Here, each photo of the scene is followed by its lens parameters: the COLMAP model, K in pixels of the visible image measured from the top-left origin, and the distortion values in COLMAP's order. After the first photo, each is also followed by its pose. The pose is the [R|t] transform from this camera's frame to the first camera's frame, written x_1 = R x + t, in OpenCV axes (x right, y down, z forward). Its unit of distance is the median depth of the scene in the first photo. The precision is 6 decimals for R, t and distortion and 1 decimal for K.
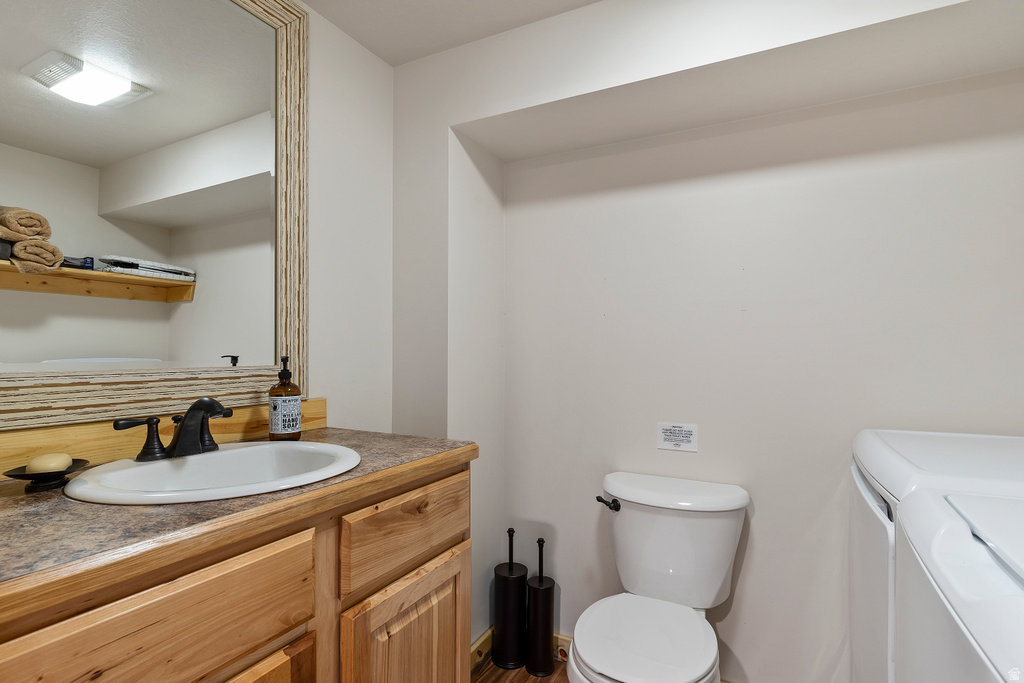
lens RADIAL K [[517.6, 0, 501.7], [0, 517.6, 345.9], [0, 0, 1]] dist [-0.001172, 0.000105]
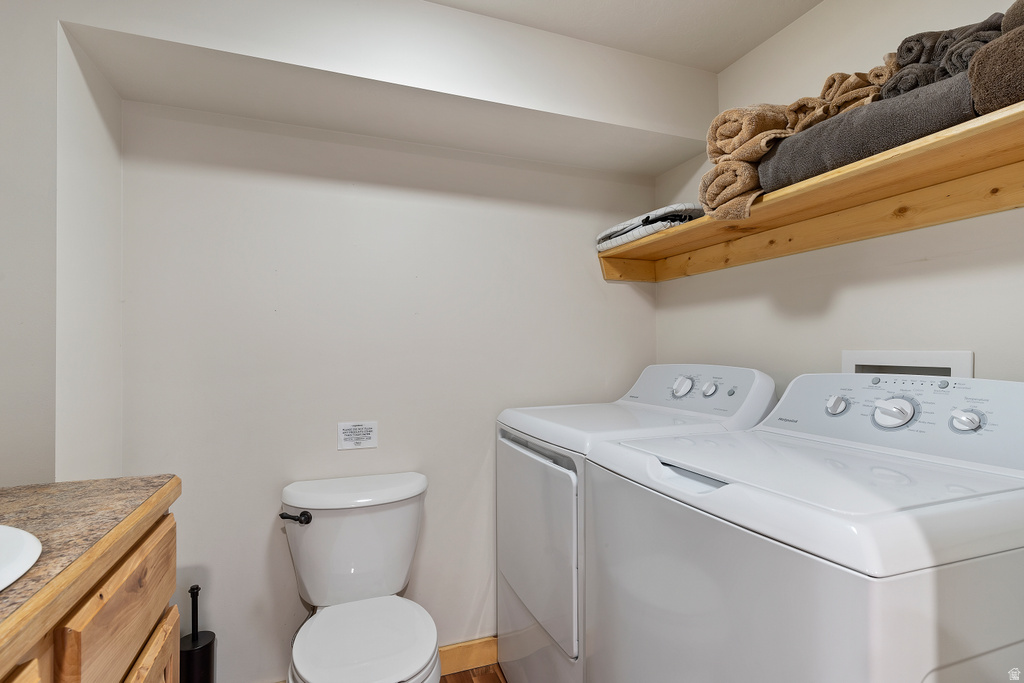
lens RADIAL K [[517.6, 0, 513.0], [0, 517.6, 340.8], [0, 0, 1]] dist [-0.001172, 0.000105]
pose [[0.645272, 0.009197, 0.763897, -0.305281], [-0.001425, 0.999940, -0.010835, 0.002159], [-0.763952, 0.005903, 0.645247, 0.148290]]
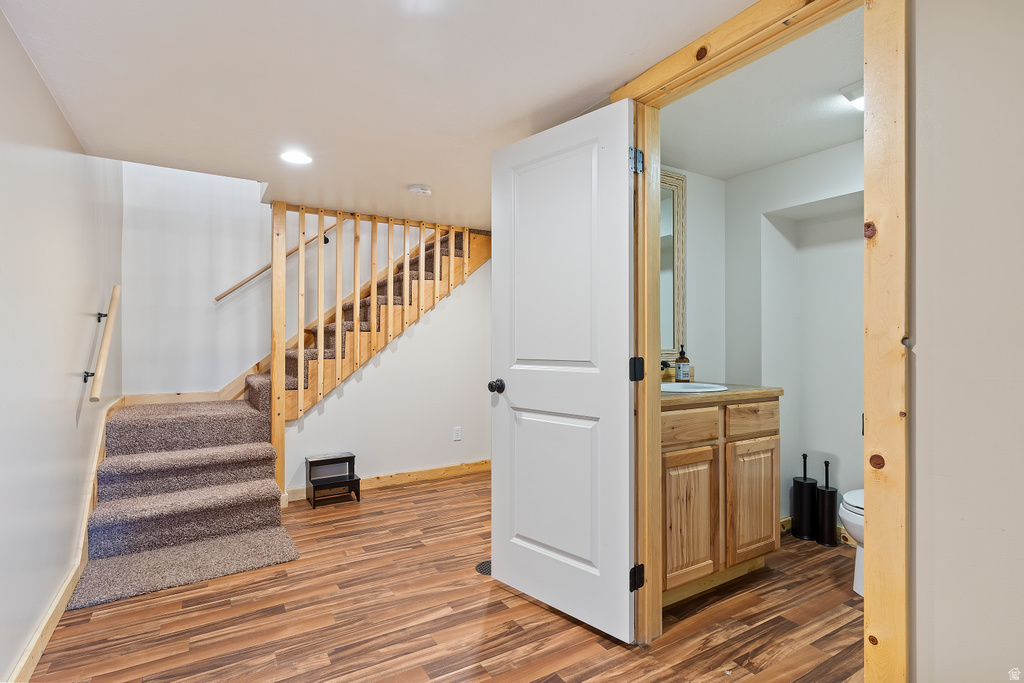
lens RADIAL K [[517.6, 0, 508.7], [0, 517.6, 339.7], [0, 0, 1]] dist [-0.001172, 0.000105]
pose [[0.871455, -0.007550, -0.490417, 0.010895], [0.008778, 0.999961, 0.000205, -0.007297], [0.490397, -0.004484, 0.871488, -1.255507]]
